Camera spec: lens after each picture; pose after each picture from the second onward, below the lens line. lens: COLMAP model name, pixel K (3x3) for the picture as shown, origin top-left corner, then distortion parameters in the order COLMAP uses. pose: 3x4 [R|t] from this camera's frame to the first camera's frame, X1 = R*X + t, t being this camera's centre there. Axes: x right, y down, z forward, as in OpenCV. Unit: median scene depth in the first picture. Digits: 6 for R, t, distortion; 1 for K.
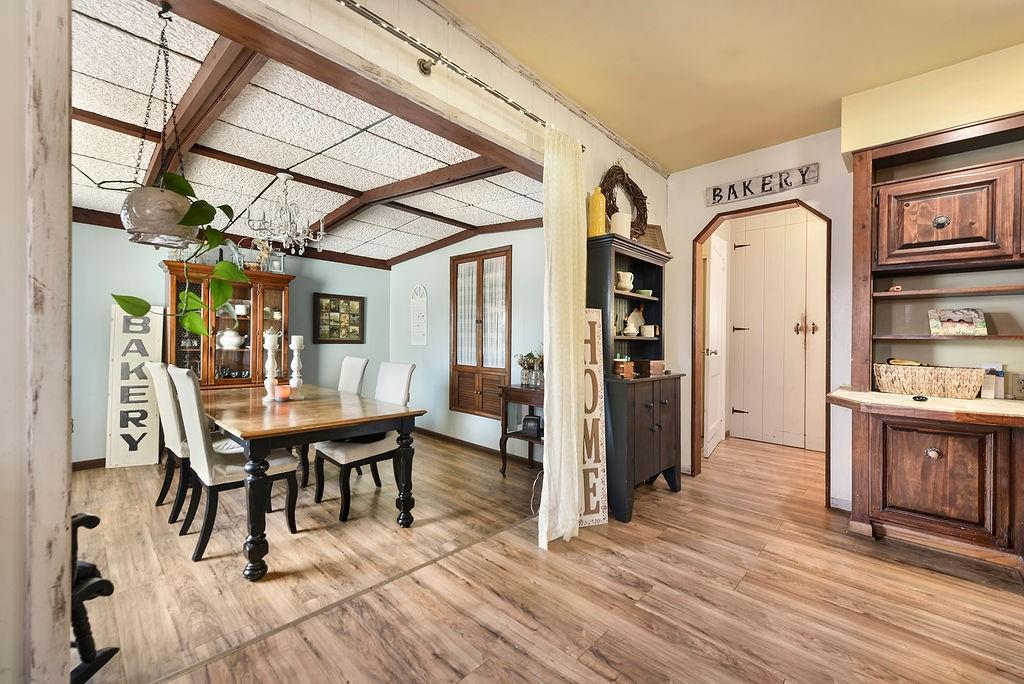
lens RADIAL K [[406.0, 0, 514.0], [0, 406.0, 342.6], [0, 0, 1]] dist [0.001148, -0.000019]
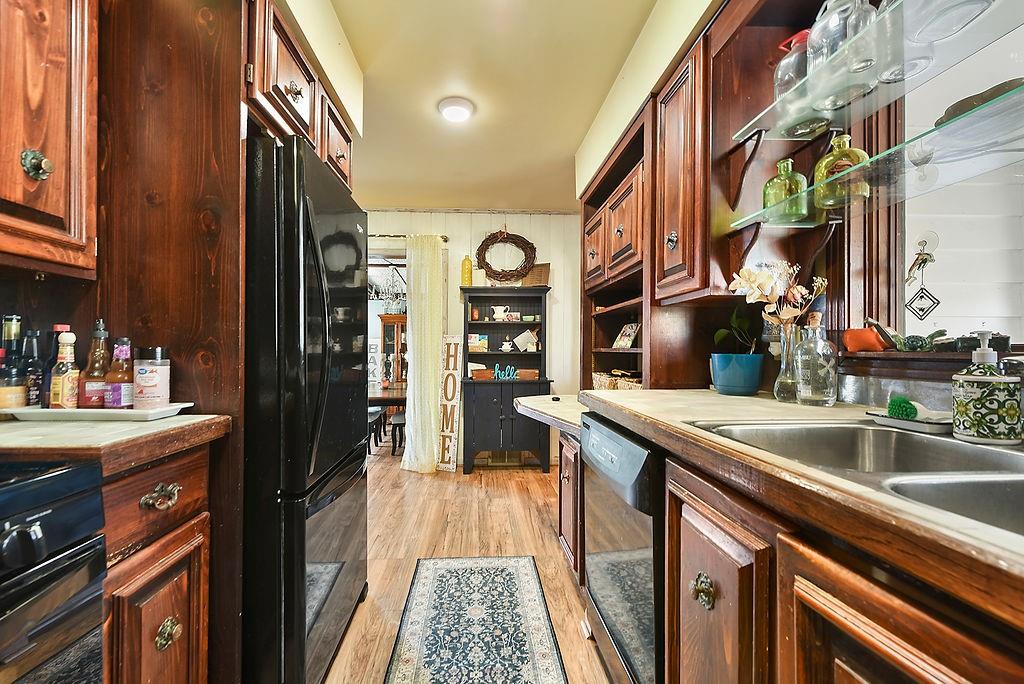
lens RADIAL K [[406.0, 0, 504.1], [0, 406.0, 347.3], [0, 0, 1]] dist [0.001148, -0.000019]
pose [[0.755410, -0.020519, -0.654932, 1.421893], [0.005993, 0.999684, -0.024407, 0.003341], [0.655225, 0.014512, 0.755294, -0.066578]]
